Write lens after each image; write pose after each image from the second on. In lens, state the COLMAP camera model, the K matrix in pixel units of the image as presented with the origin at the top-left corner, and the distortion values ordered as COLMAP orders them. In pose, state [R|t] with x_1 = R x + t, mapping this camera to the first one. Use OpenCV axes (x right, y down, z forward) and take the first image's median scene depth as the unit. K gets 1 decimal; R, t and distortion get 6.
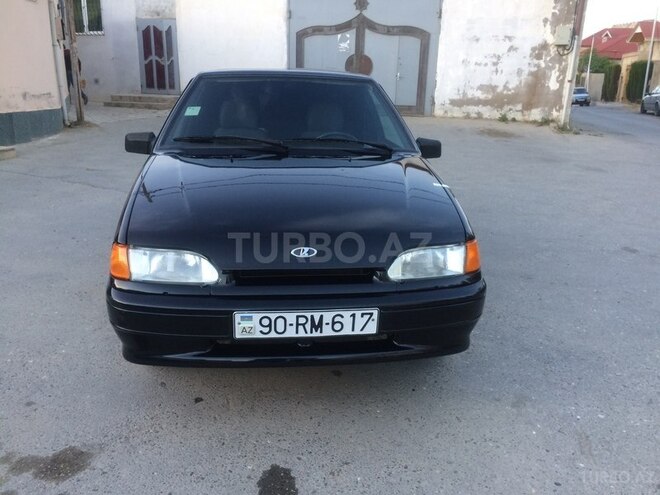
lens RADIAL K [[556.4, 0, 329.8], [0, 556.4, 243.6], [0, 0, 1]] dist [0.081582, -0.104705]
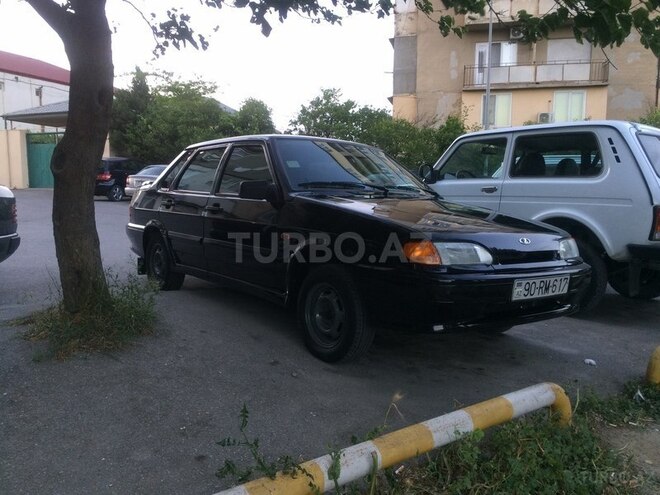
lens RADIAL K [[556.4, 0, 329.8], [0, 556.4, 243.6], [0, 0, 1]] dist [0.081582, -0.104705]
pose [[0.849270, -0.031199, 0.527037, -0.800145], [0.131389, 0.979336, -0.153748, 0.115240], [-0.511349, 0.199820, 0.835819, 0.021810]]
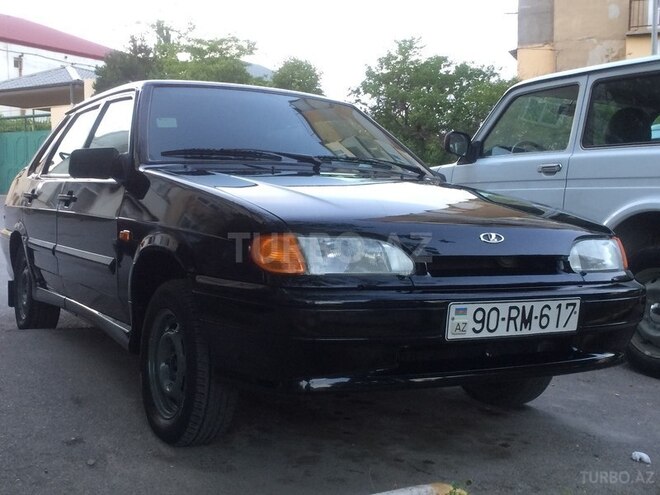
lens RADIAL K [[832.8, 0, 330.0], [0, 832.8, 247.5], [0, 0, 1]] dist [0.046958, 0.051890]
pose [[0.912660, -0.014093, 0.408476, -0.496616], [0.106586, 0.973031, -0.204574, 0.165465], [-0.394577, 0.230244, 0.889549, -0.008505]]
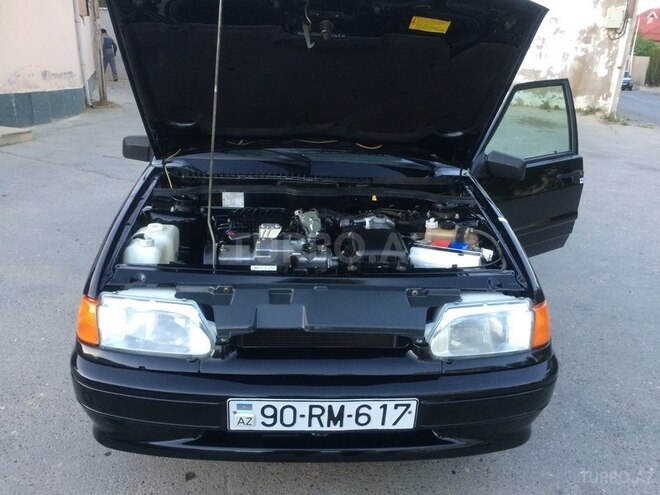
lens RADIAL K [[556.4, 0, 329.8], [0, 556.4, 243.6], [0, 0, 1]] dist [0.081582, -0.104705]
pose [[0.998405, 0.033074, -0.045763, -0.002686], [-0.031367, 0.998804, 0.037513, -0.075135], [0.046949, -0.036017, 0.998248, 0.150129]]
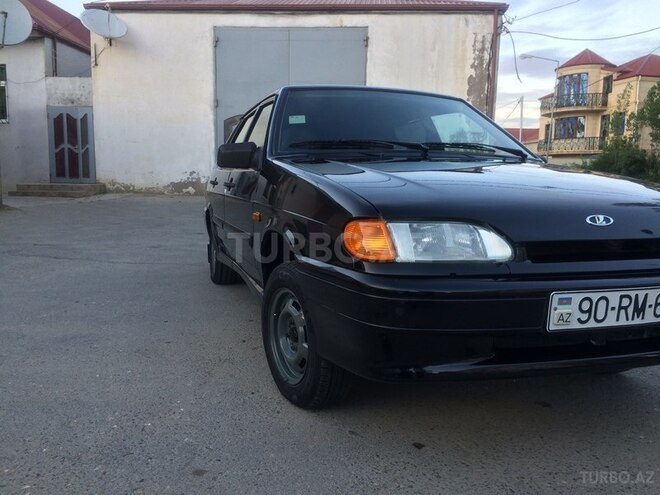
lens RADIAL K [[556.4, 0, 329.8], [0, 556.4, 243.6], [0, 0, 1]] dist [0.081582, -0.104705]
pose [[0.980236, -0.032890, 0.195077, -0.371054], [0.066507, 0.983477, -0.168372, 0.100715], [-0.186316, 0.178018, 0.966228, 0.191614]]
